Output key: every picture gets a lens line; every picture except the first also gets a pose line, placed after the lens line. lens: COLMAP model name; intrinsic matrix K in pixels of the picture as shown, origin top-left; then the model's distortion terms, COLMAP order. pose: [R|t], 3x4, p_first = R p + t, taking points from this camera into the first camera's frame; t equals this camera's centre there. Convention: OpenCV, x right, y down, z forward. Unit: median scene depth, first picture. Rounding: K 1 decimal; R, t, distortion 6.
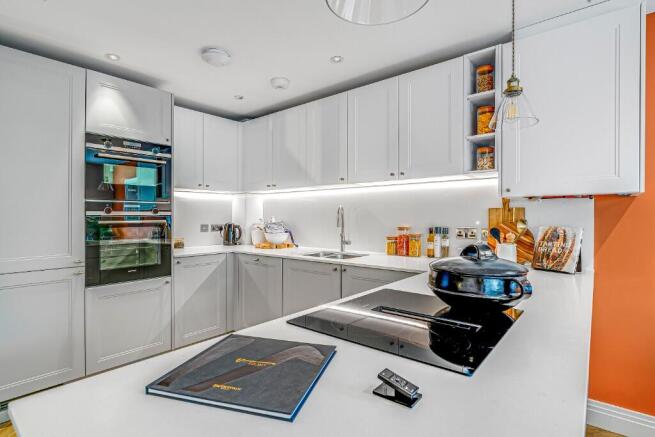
lens RADIAL K [[332.5, 0, 326.6], [0, 332.5, 218.5], [0, 0, 1]] dist [-0.010319, 0.000433]
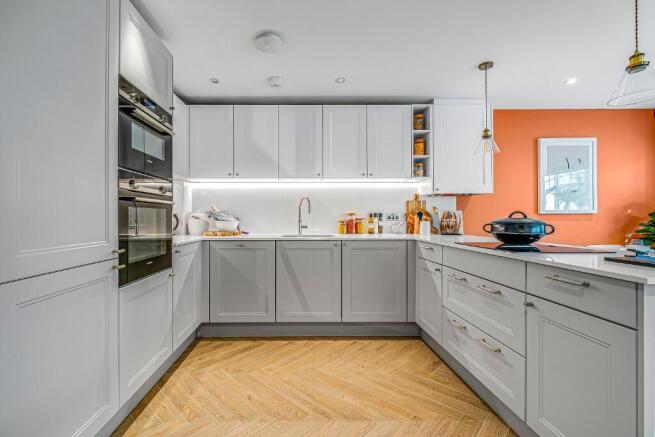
lens RADIAL K [[280.3, 0, 327.2], [0, 280.3, 215.6], [0, 0, 1]] dist [-0.002922, -0.000153]
pose [[0.761831, 0.003144, 0.647768, -0.642464], [0.003935, 0.999947, -0.009481, 0.048649], [-0.647764, 0.009772, 0.761779, 0.190694]]
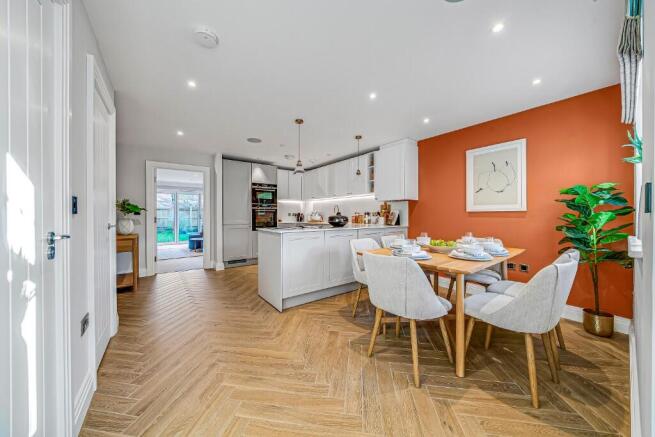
lens RADIAL K [[226.1, 0, 329.7], [0, 226.1, 217.1], [0, 0, 1]] dist [0.001118, 0.000000]
pose [[0.976696, 0.001349, -0.214624, 0.437415], [0.000290, 0.999971, 0.007604, 0.051947], [0.214628, -0.007489, 0.976667, -0.892829]]
